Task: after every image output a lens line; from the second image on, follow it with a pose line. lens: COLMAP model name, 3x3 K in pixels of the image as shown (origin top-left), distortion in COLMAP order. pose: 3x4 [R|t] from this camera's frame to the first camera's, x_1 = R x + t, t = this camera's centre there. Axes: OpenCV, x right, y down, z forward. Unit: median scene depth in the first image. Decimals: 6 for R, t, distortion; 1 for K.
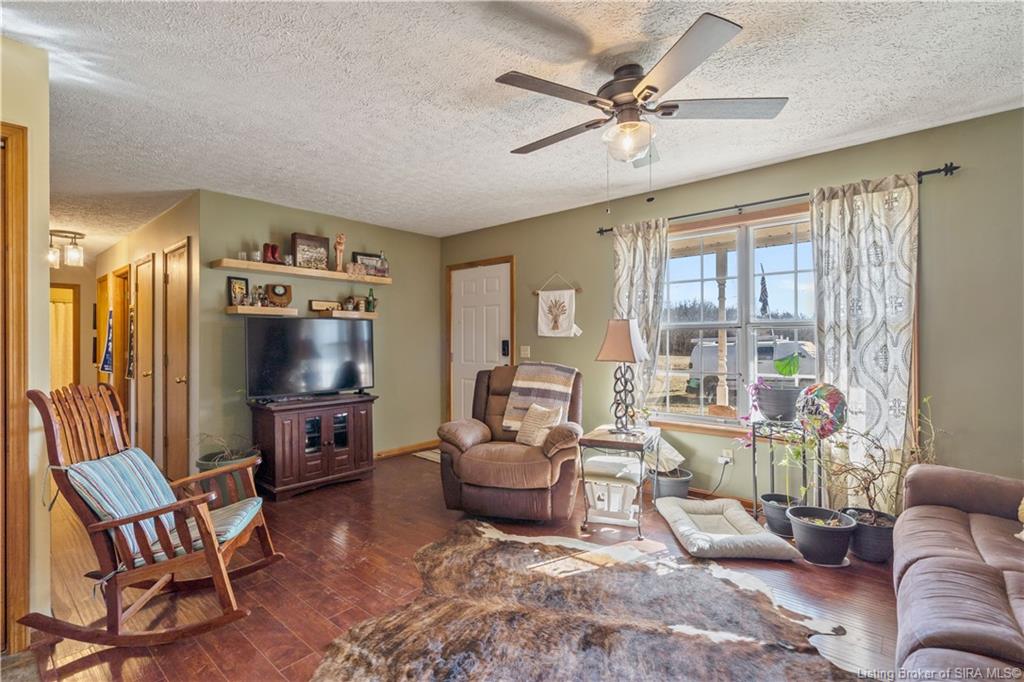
lens RADIAL K [[468.1, 0, 503.3], [0, 468.1, 339.9], [0, 0, 1]] dist [-0.005605, 0.004006]
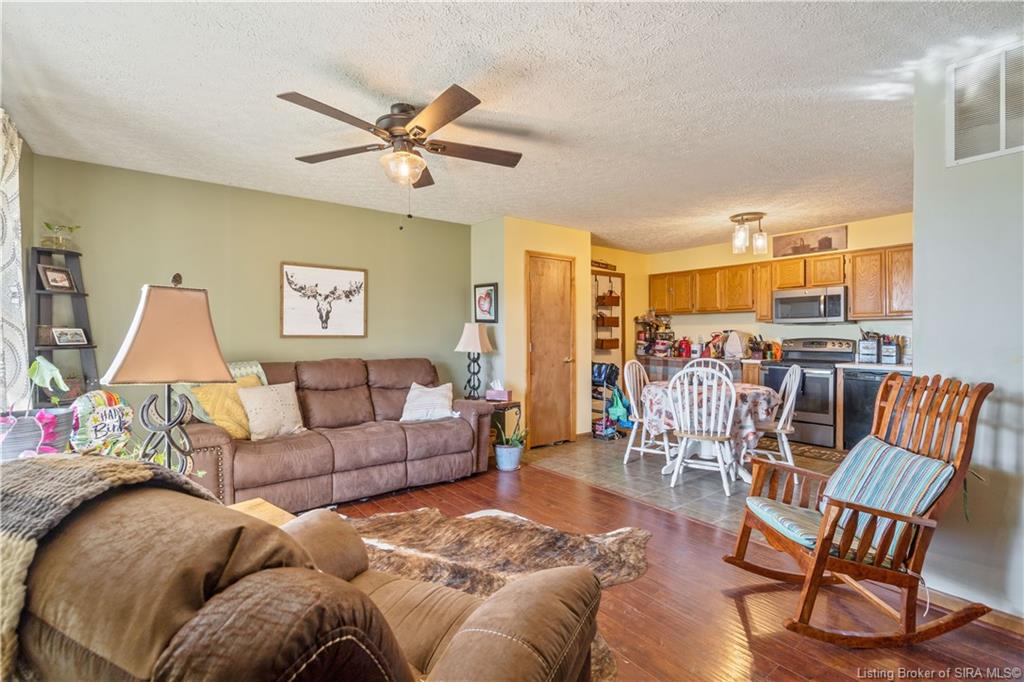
lens RADIAL K [[468.1, 0, 505.9], [0, 468.1, 338.6], [0, 0, 1]] dist [-0.005605, 0.004006]
pose [[-0.981141, 0.003863, 0.193254, -0.137762], [0.005683, 0.999945, 0.008864, 0.001824], [-0.193209, 0.009795, -0.981109, 1.363246]]
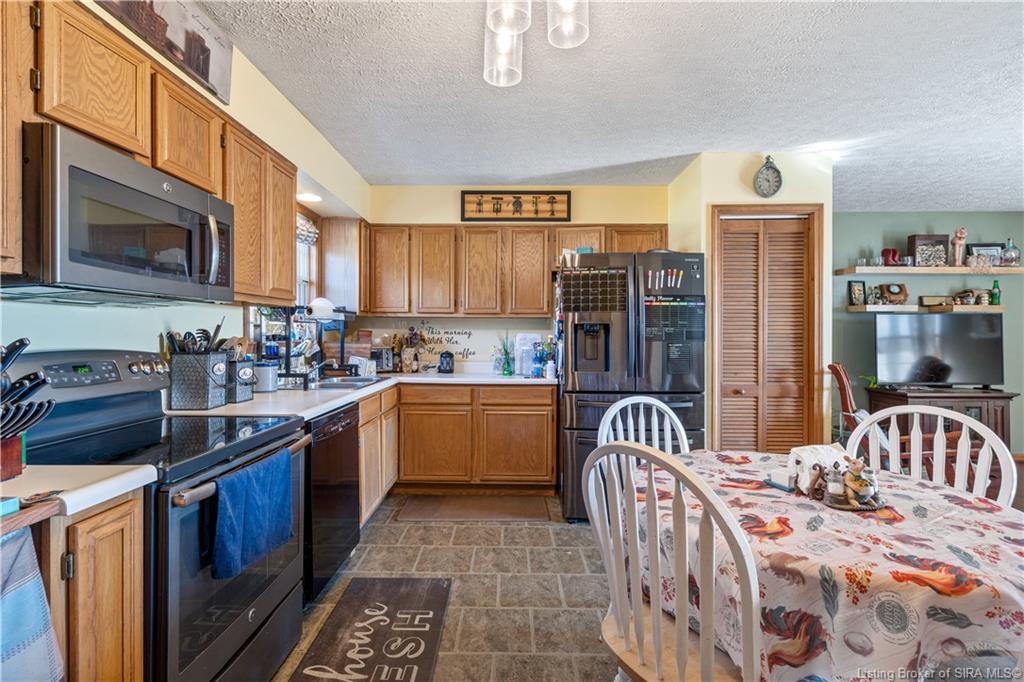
lens RADIAL K [[468.1, 0, 506.9], [0, 468.1, 337.1], [0, 0, 1]] dist [-0.005605, 0.004006]
pose [[0.649855, 0.010952, -0.759979, -0.289402], [-0.004559, 0.999934, 0.010512, 0.000611], [0.760045, -0.003366, 0.649862, -0.534927]]
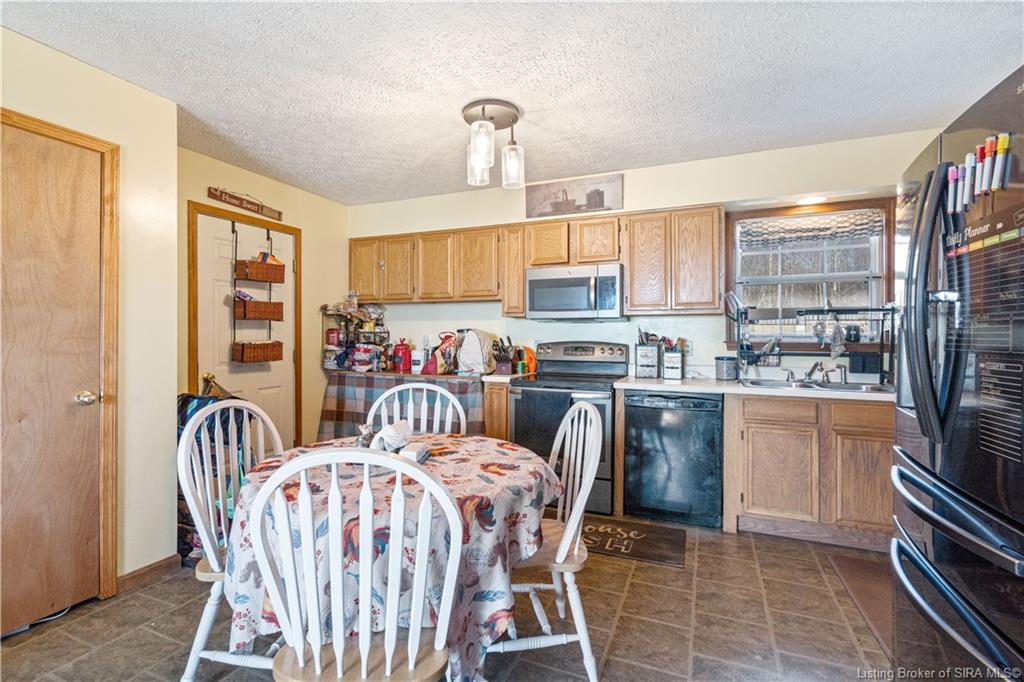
lens RADIAL K [[468.1, 0, 510.3], [0, 468.1, 335.4], [0, 0, 1]] dist [-0.005605, 0.004006]
pose [[-0.946499, 0.000082, -0.322706, -0.380329], [-0.000946, 0.999995, 0.003029, 0.003109], [0.322705, 0.003172, -0.946494, 0.509251]]
